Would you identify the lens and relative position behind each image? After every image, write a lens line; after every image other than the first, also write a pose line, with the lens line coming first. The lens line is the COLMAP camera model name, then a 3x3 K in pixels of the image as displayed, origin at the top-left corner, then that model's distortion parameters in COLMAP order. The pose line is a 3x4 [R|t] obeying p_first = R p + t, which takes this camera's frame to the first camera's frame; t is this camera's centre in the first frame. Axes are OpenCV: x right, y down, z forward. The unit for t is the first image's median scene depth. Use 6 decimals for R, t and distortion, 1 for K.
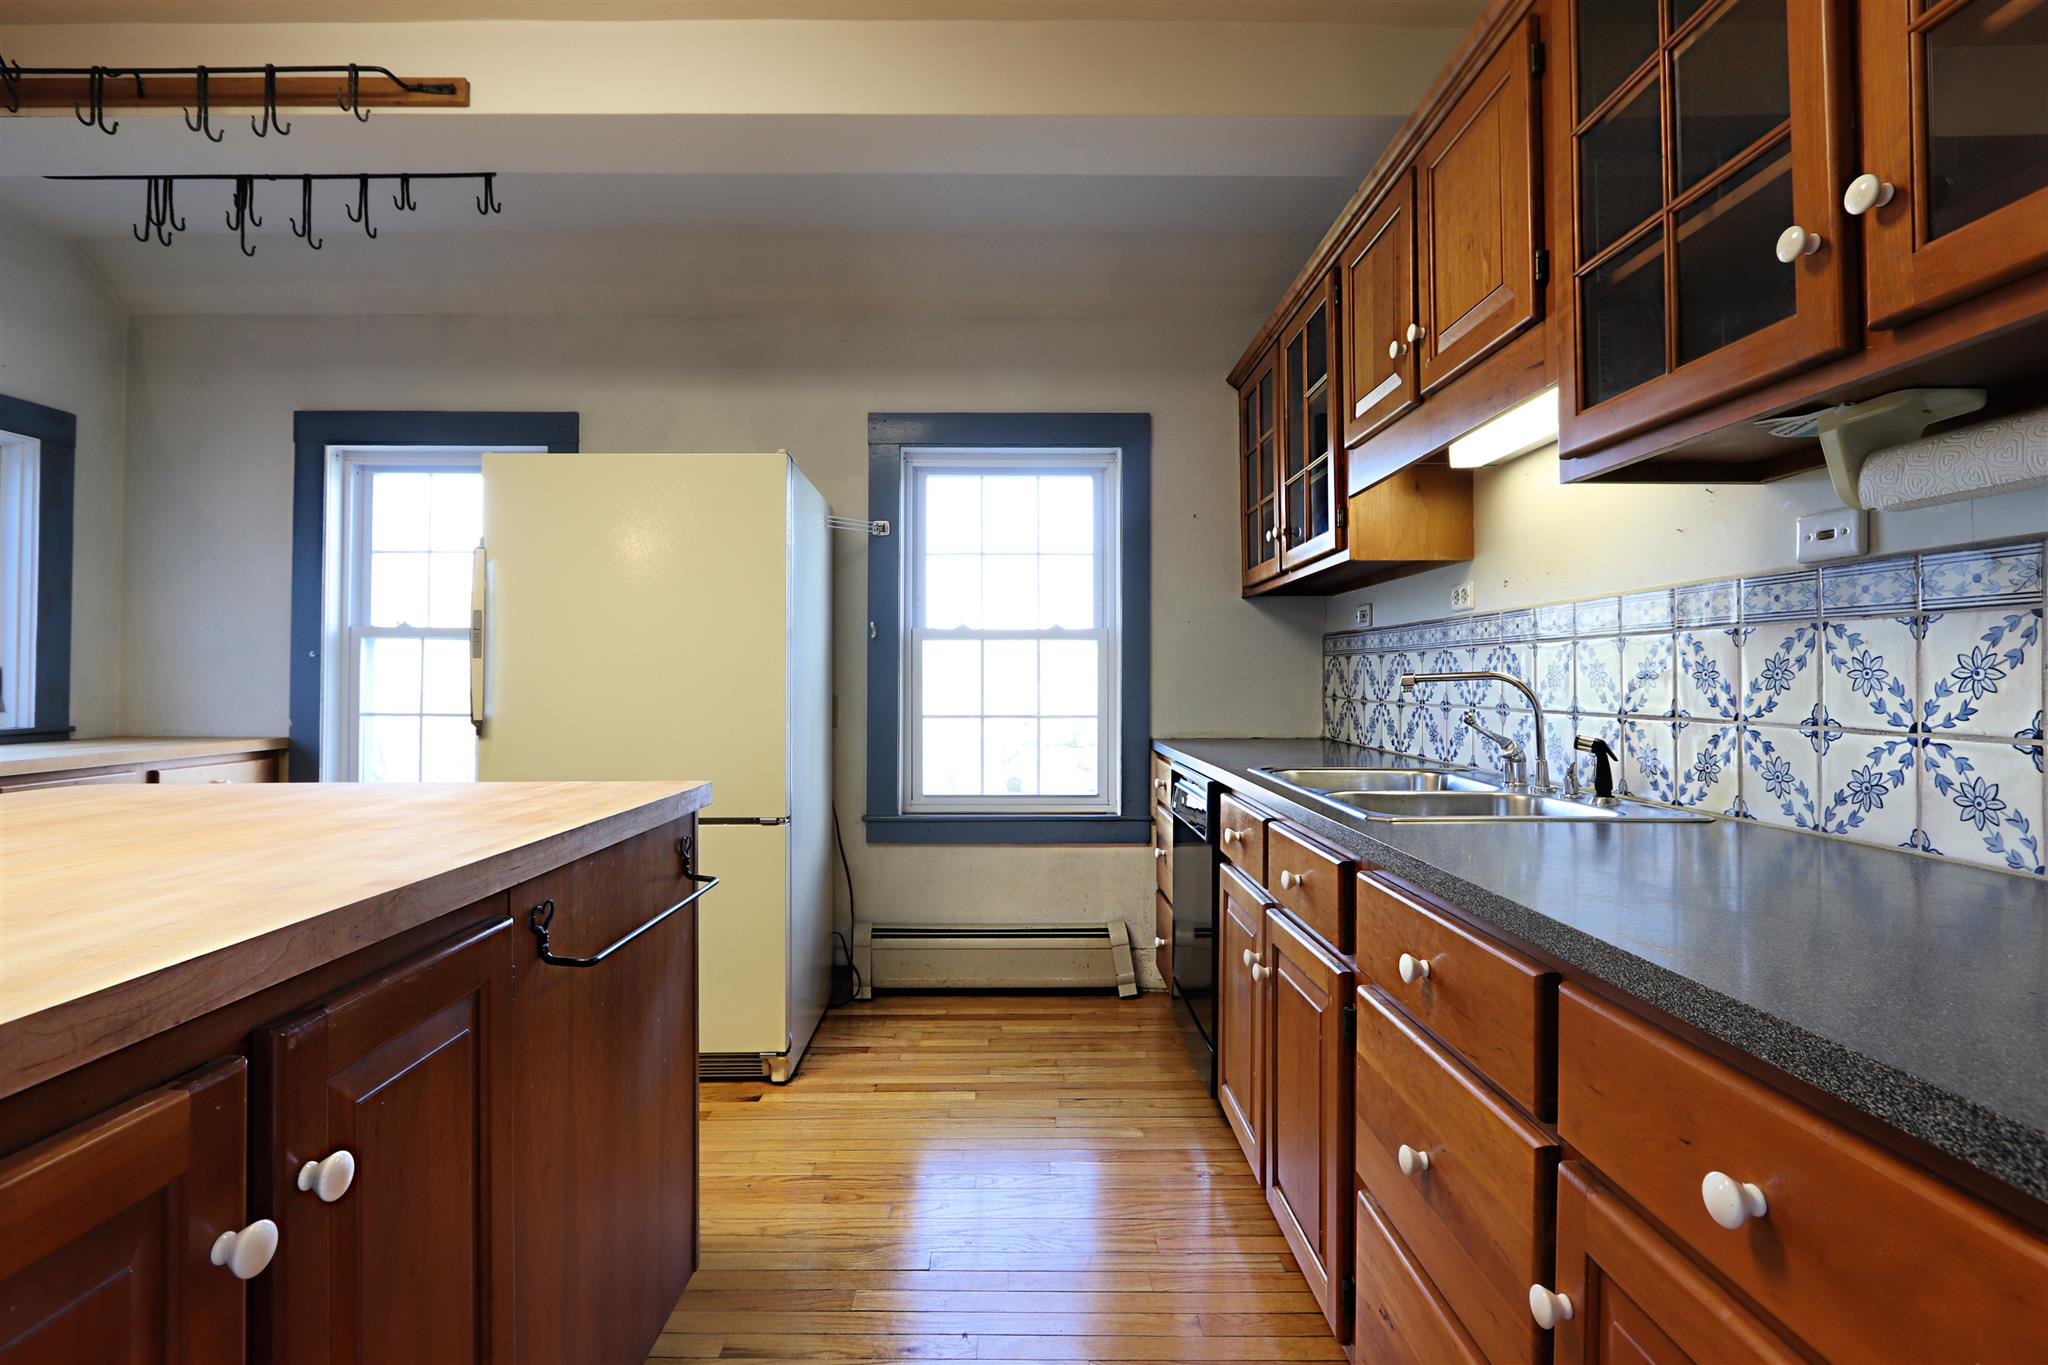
lens RADIAL K [[977.6, 0, 1024.1], [0, 977.6, 670.6], [0, 0, 1]] dist [-0.013032, 0.000377]
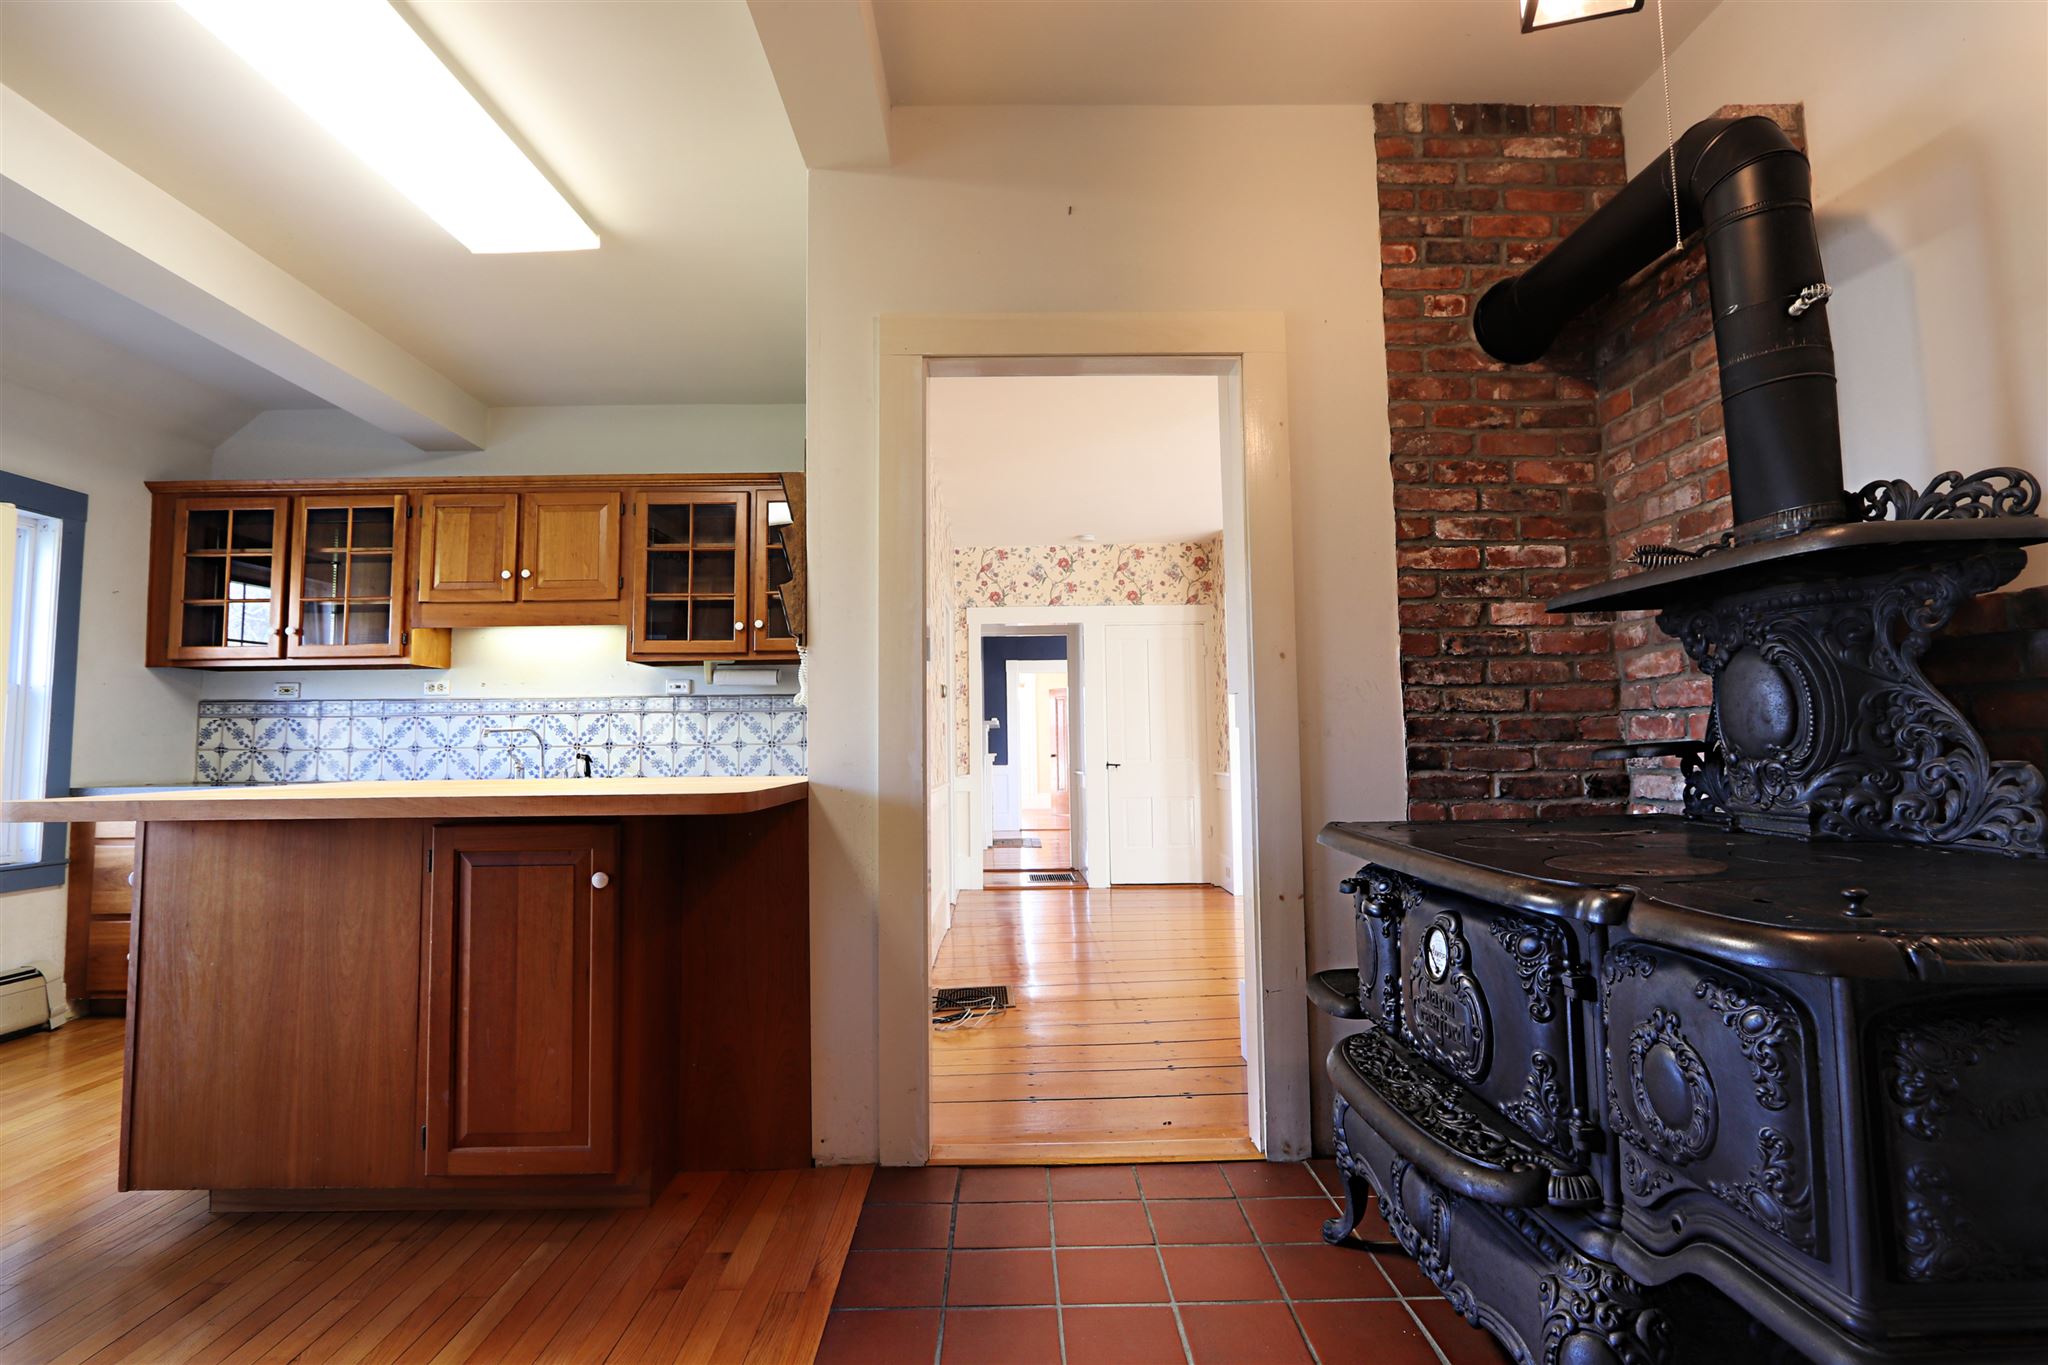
lens RADIAL K [[977.6, 0, 1024.1], [0, 977.6, 670.6], [0, 0, 1]] dist [-0.013032, 0.000377]
pose [[-0.012444, 0.067167, 0.997664, -2.059497], [0.000433, 0.997742, -0.067167, 0.024801], [-0.999922, -0.000404, -0.012445, -0.119276]]
